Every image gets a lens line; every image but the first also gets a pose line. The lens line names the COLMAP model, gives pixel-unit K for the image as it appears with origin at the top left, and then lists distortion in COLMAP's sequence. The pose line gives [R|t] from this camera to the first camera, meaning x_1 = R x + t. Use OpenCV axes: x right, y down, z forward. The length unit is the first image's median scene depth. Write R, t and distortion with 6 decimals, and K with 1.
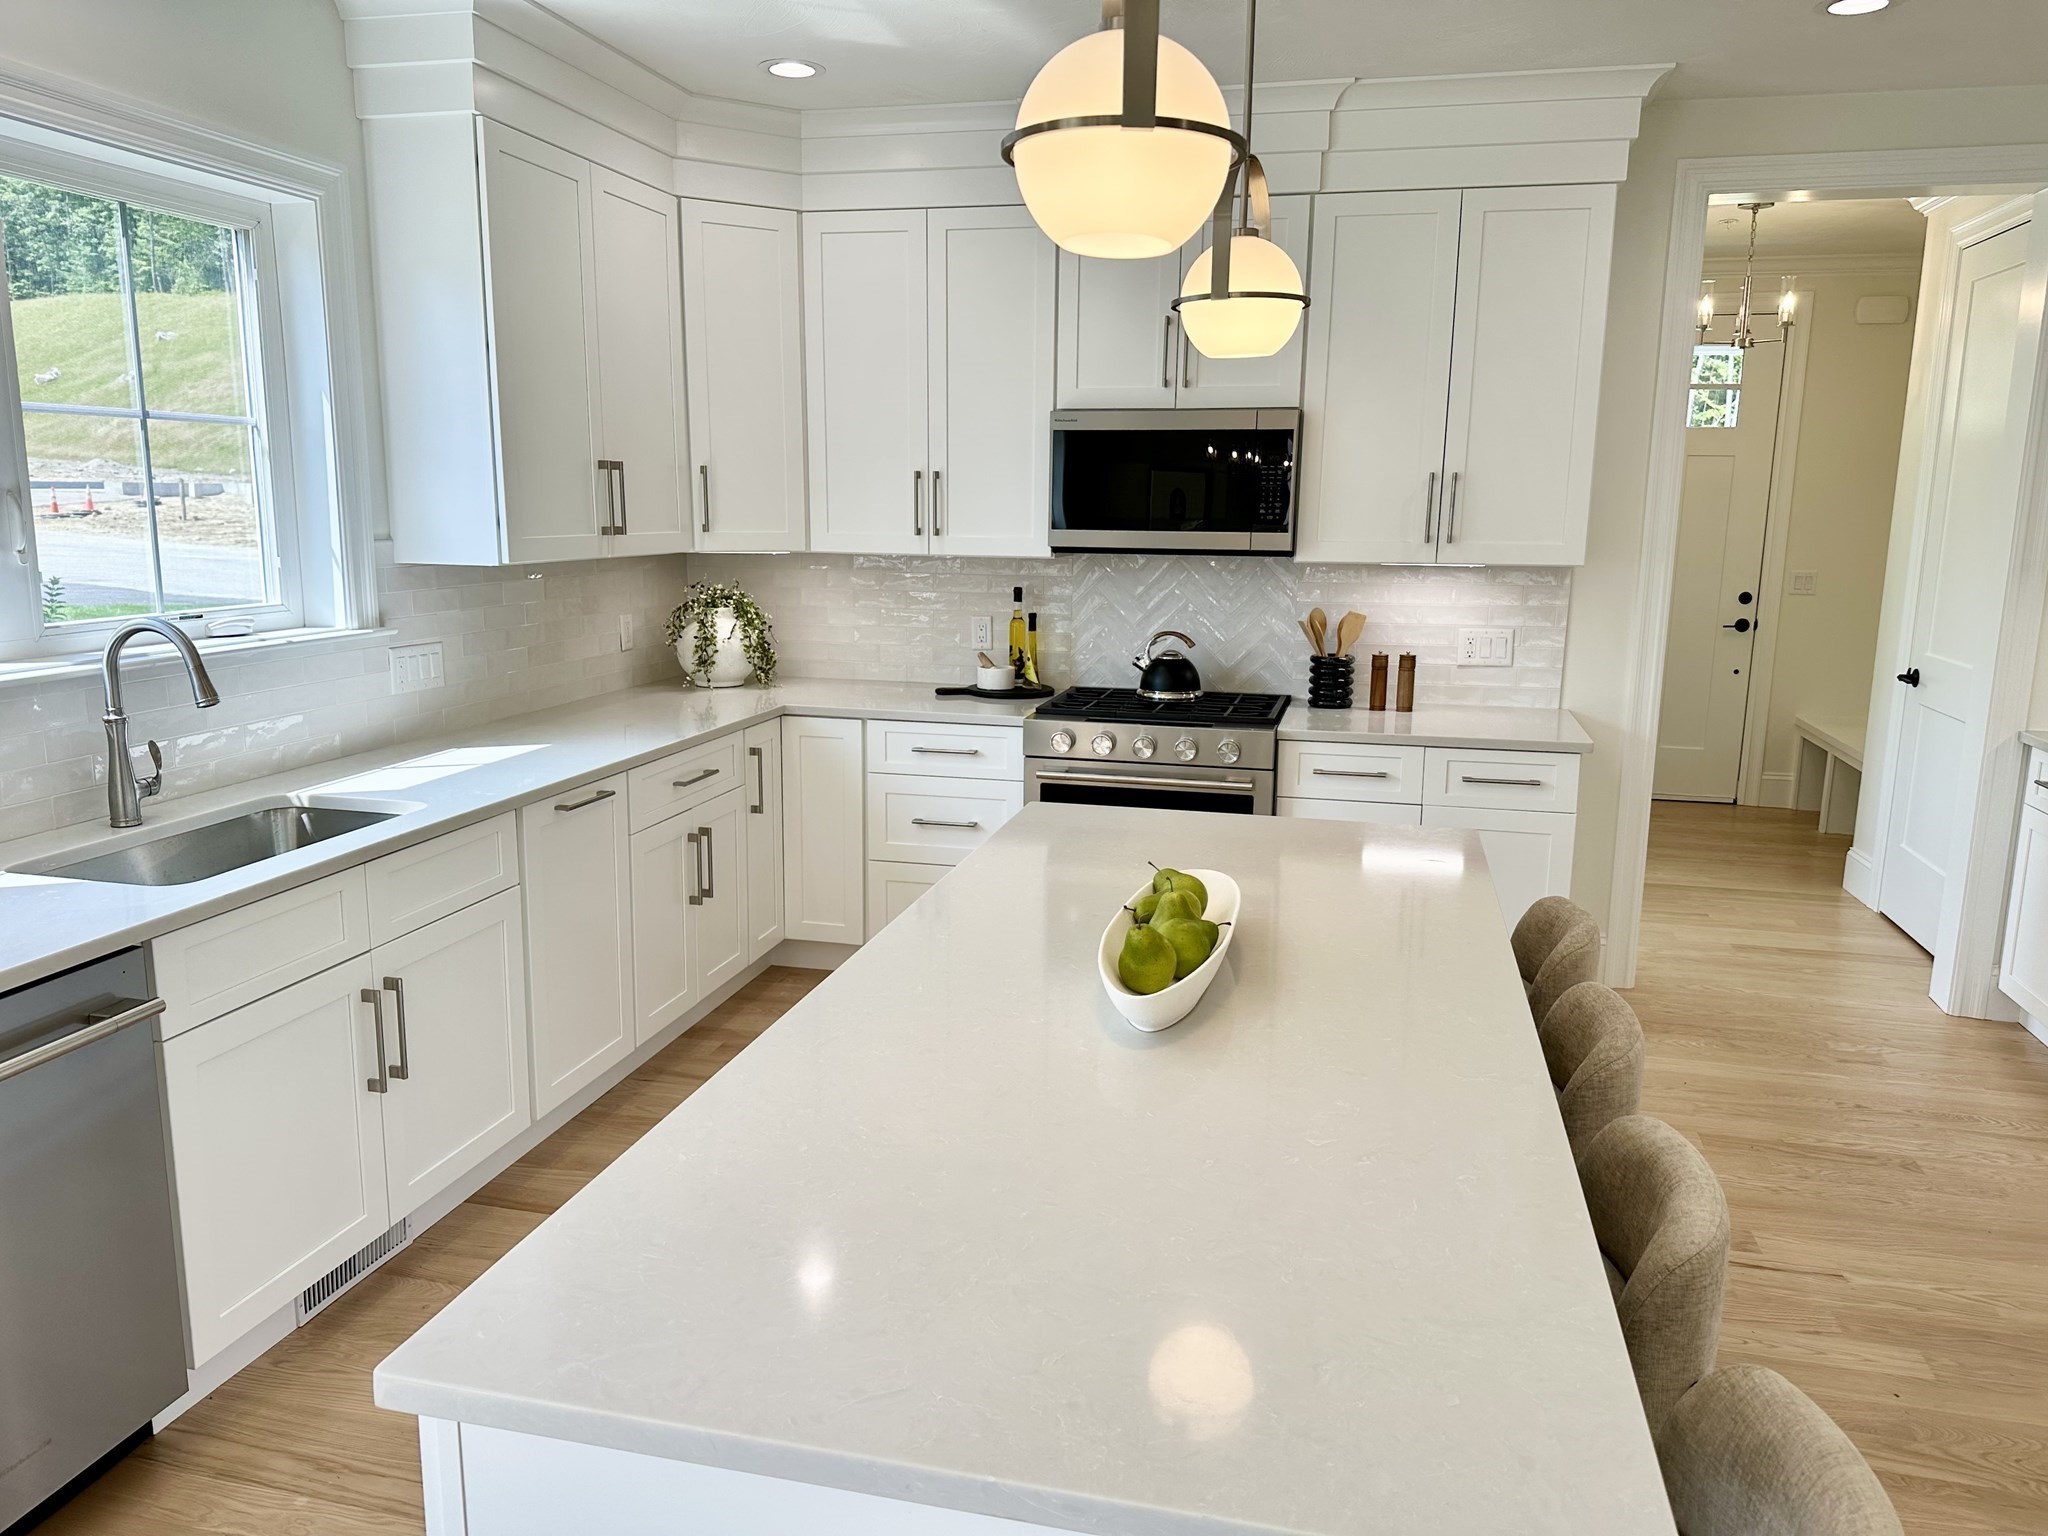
lens RADIAL K [[1426.4, 0, 1033.3], [0, 1426.4, 768.3], [0, 0, 1]] dist [0.107306, -0.133569]
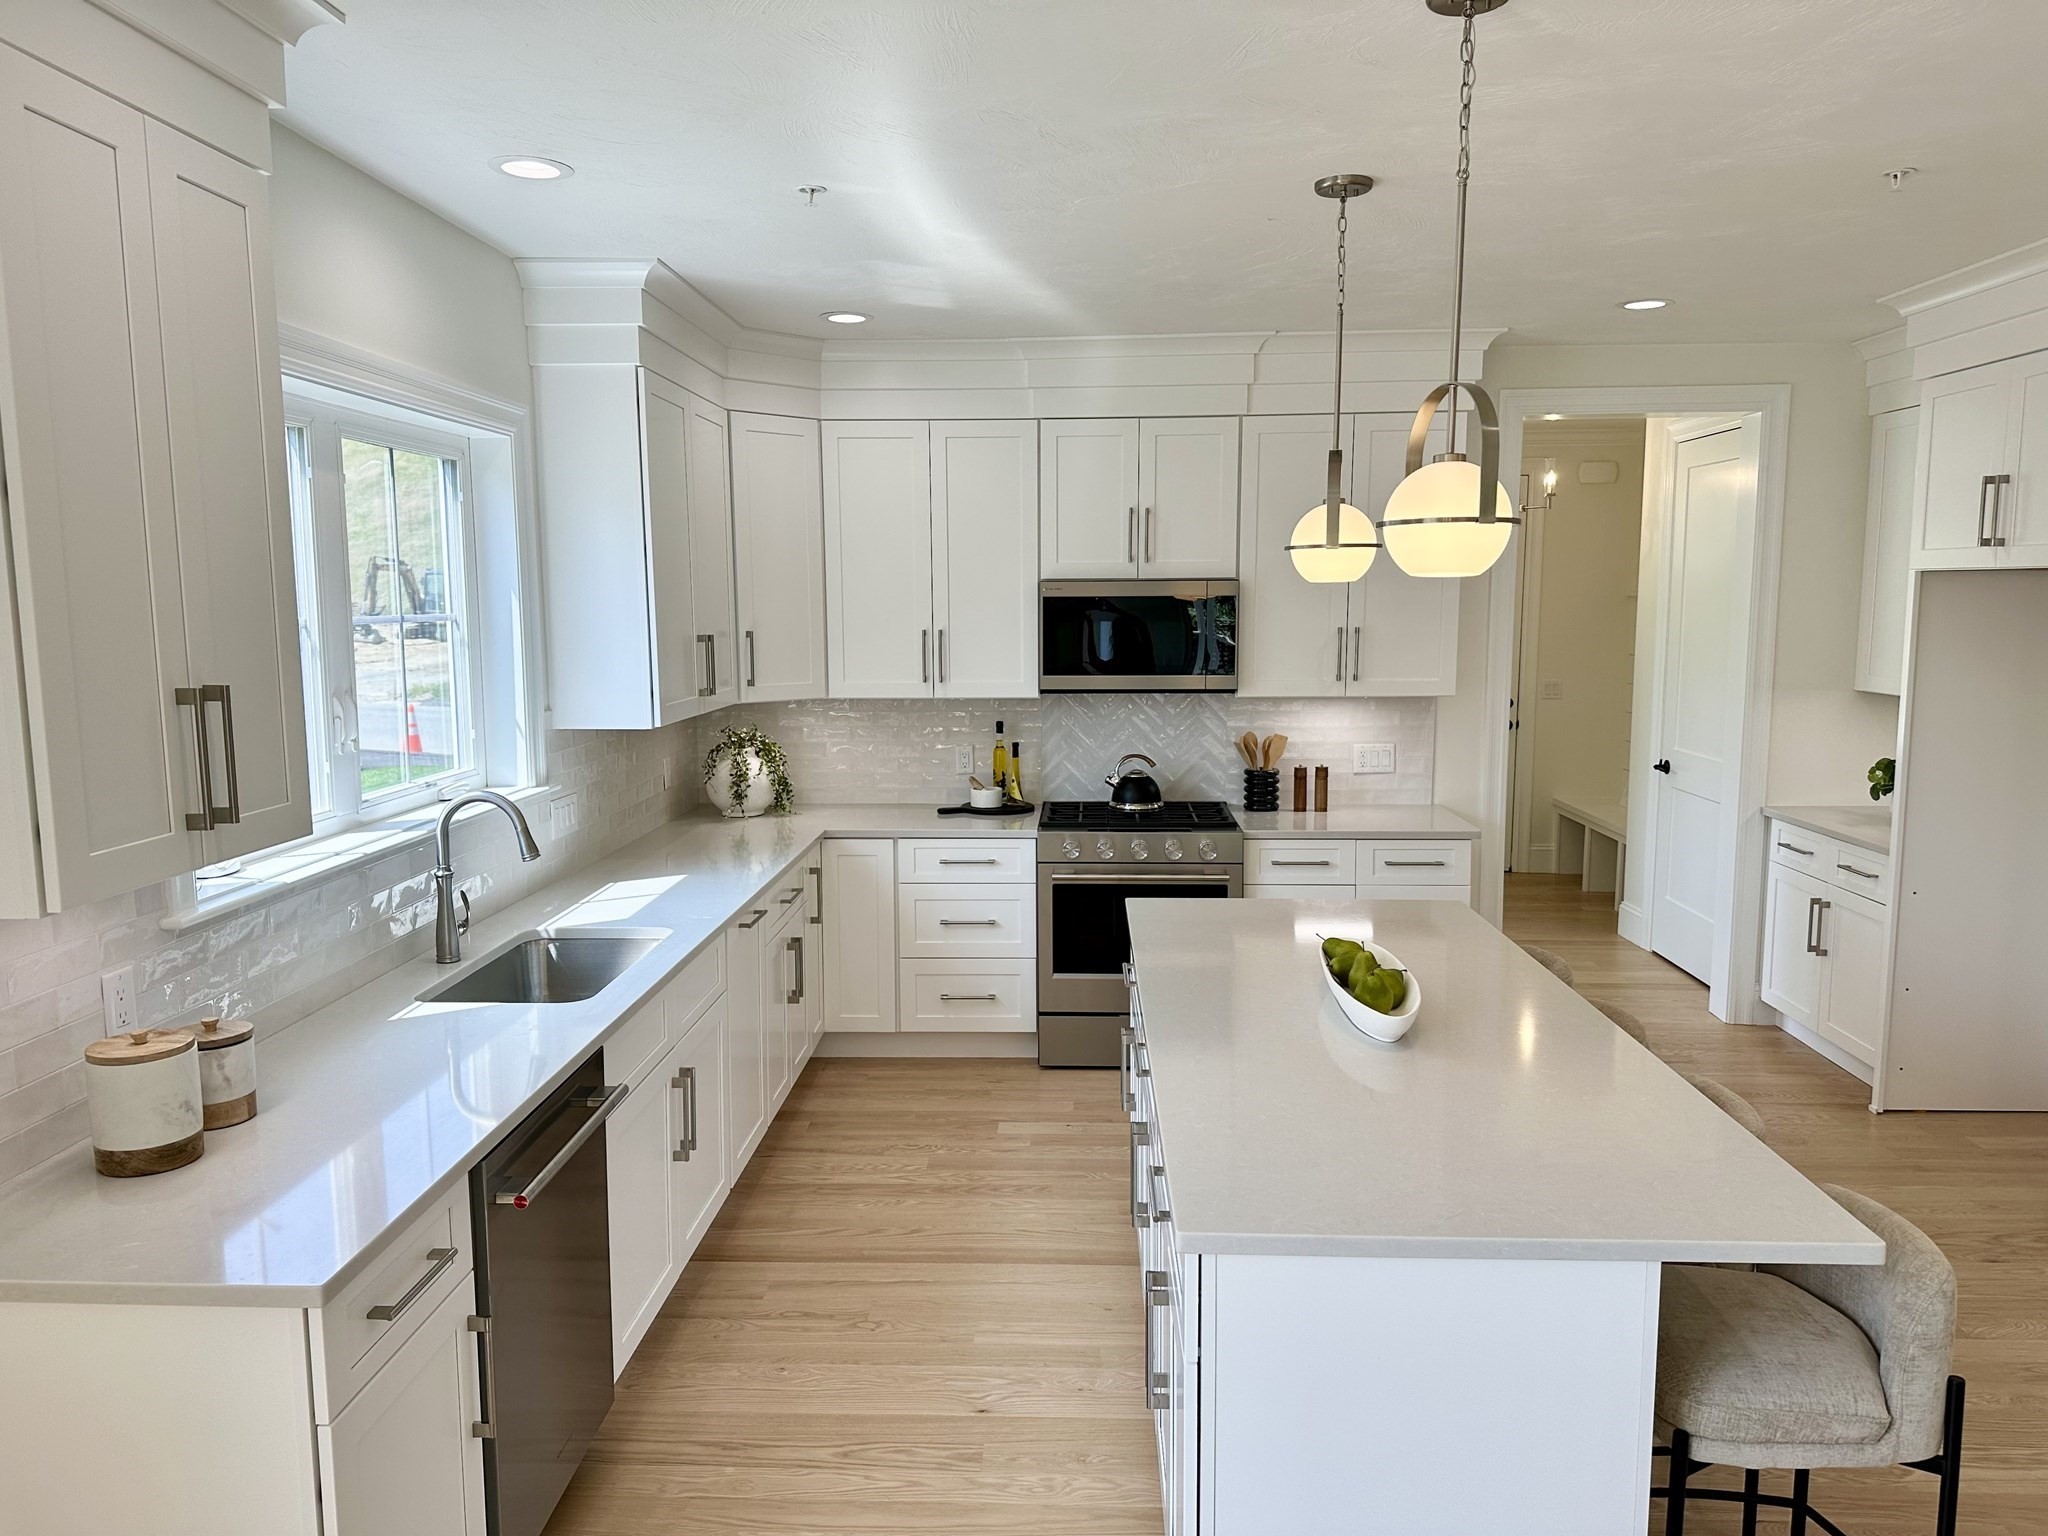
lens RADIAL K [[1426.4, 0, 1033.3], [0, 1426.4, 768.3], [0, 0, 1]] dist [0.107306, -0.133569]
pose [[0.979394, -0.039560, 0.198046, -0.235333], [0.052825, 0.996668, -0.062145, -0.012563], [-0.194928, 0.071326, 0.978221, -0.181608]]
